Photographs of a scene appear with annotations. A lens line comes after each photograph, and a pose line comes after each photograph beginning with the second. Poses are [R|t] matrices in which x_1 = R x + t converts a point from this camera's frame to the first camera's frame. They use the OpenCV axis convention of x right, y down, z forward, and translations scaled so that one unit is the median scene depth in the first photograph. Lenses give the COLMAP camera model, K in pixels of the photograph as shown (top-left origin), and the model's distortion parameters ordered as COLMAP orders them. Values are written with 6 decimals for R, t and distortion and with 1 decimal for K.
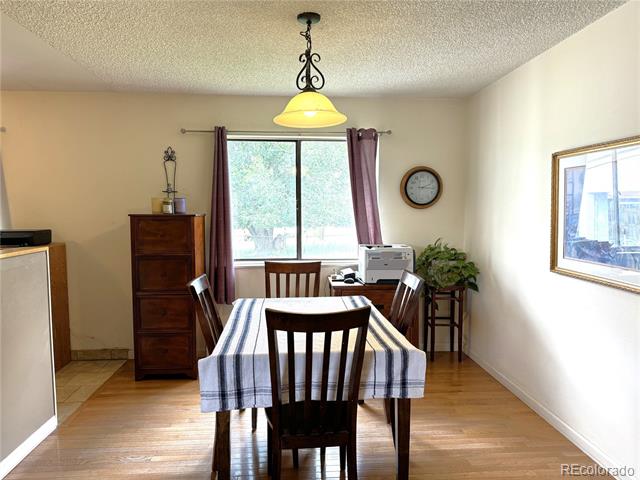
lens RADIAL K [[451.4, 0, 324.1], [0, 451.4, 242.3], [0, 0, 1]] dist [0.068265, -0.017106]
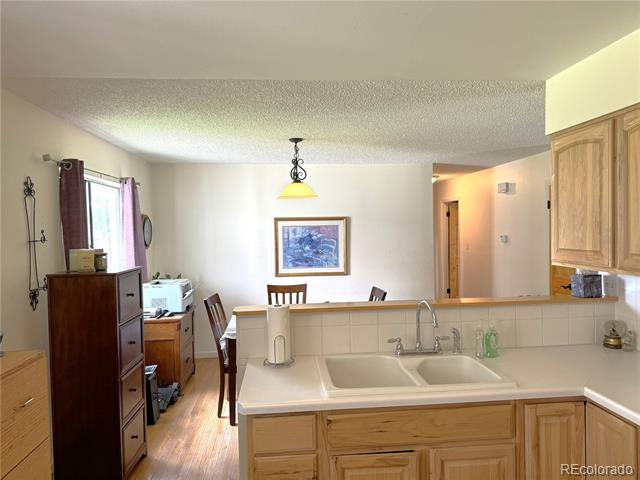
lens RADIAL K [[451.4, 0, 318.6], [0, 451.4, 242.6], [0, 0, 1]] dist [0.068265, -0.017106]
pose [[-0.002974, -0.026035, 0.999657, -1.518711], [0.096414, 0.994996, 0.026200, -0.119991], [-0.995337, 0.096459, -0.000449, 0.813889]]
